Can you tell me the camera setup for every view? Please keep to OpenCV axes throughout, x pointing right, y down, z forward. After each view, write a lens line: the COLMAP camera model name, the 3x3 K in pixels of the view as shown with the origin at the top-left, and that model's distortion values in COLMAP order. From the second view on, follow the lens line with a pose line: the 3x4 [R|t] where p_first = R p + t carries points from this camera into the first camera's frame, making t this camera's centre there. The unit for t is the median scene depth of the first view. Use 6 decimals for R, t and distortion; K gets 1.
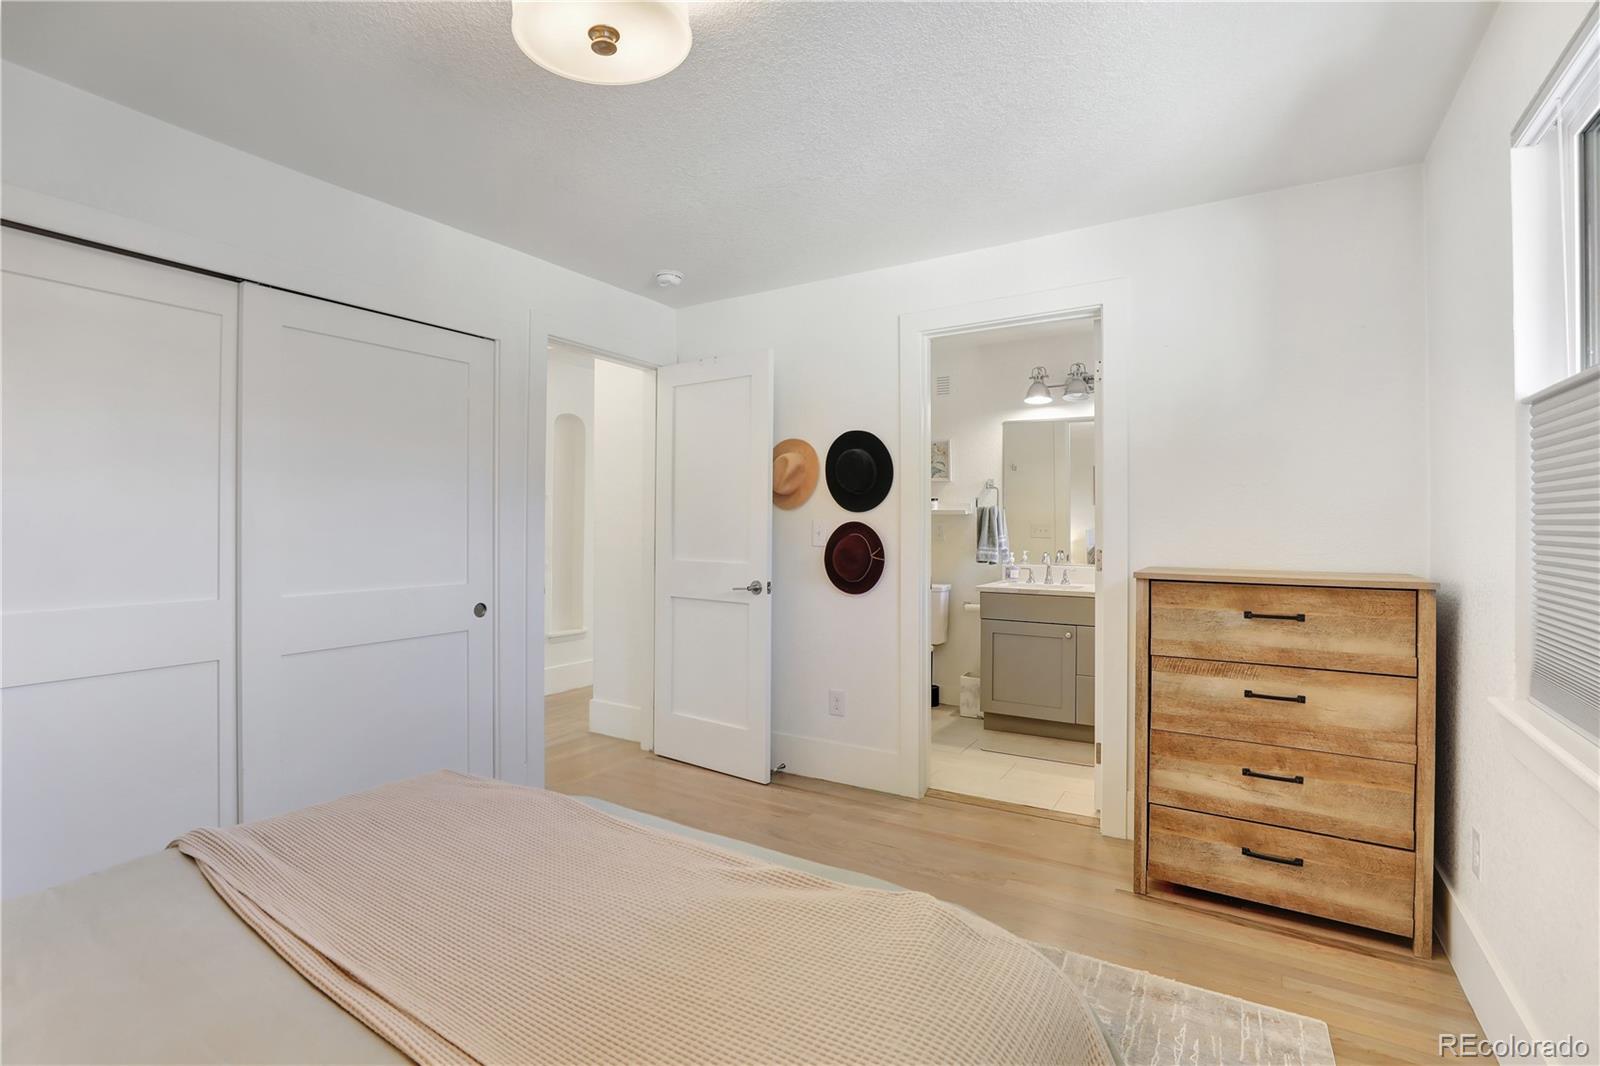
lens RADIAL K [[734.7, 0, 807.1], [0, 734.7, 532.3], [0, 0, 1]] dist [-0.035899, 0.010137]
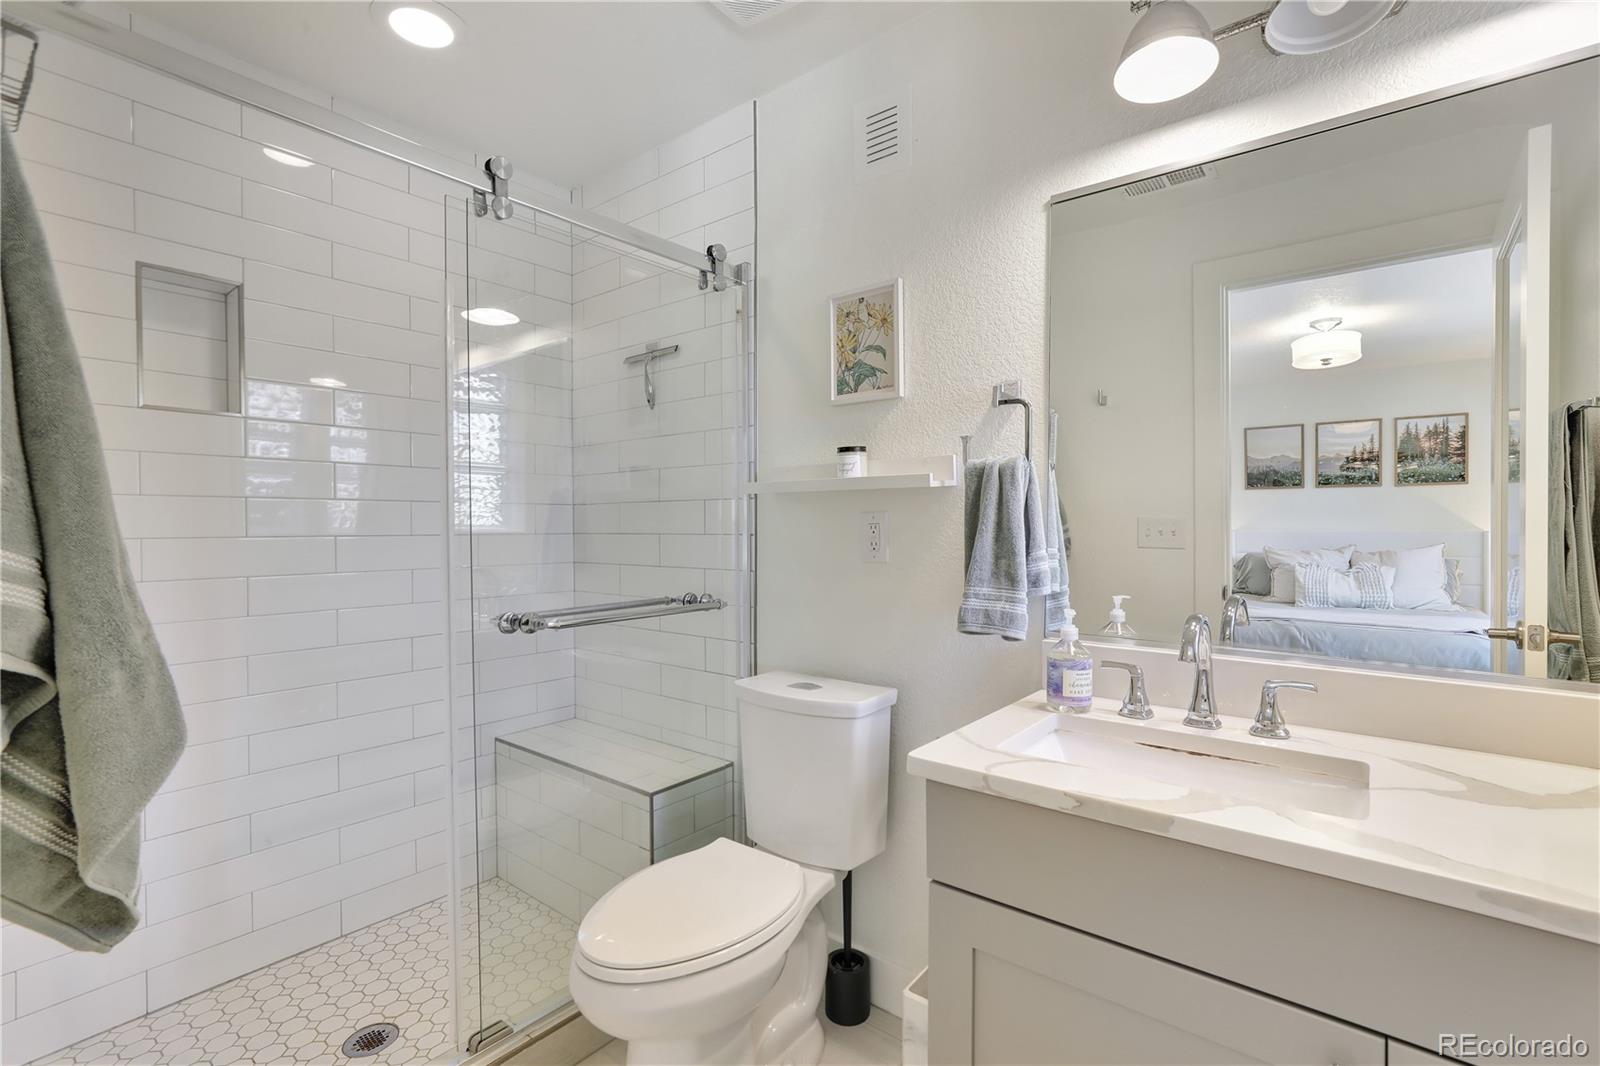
lens RADIAL K [[734.7, 0, 807.1], [0, 734.7, 532.3], [0, 0, 1]] dist [-0.035899, 0.010137]
pose [[0.990601, -0.004496, -0.136710, 0.208181], [0.005324, 0.999970, 0.005696, -0.006354], [0.136680, -0.006370, 0.990595, 0.668396]]
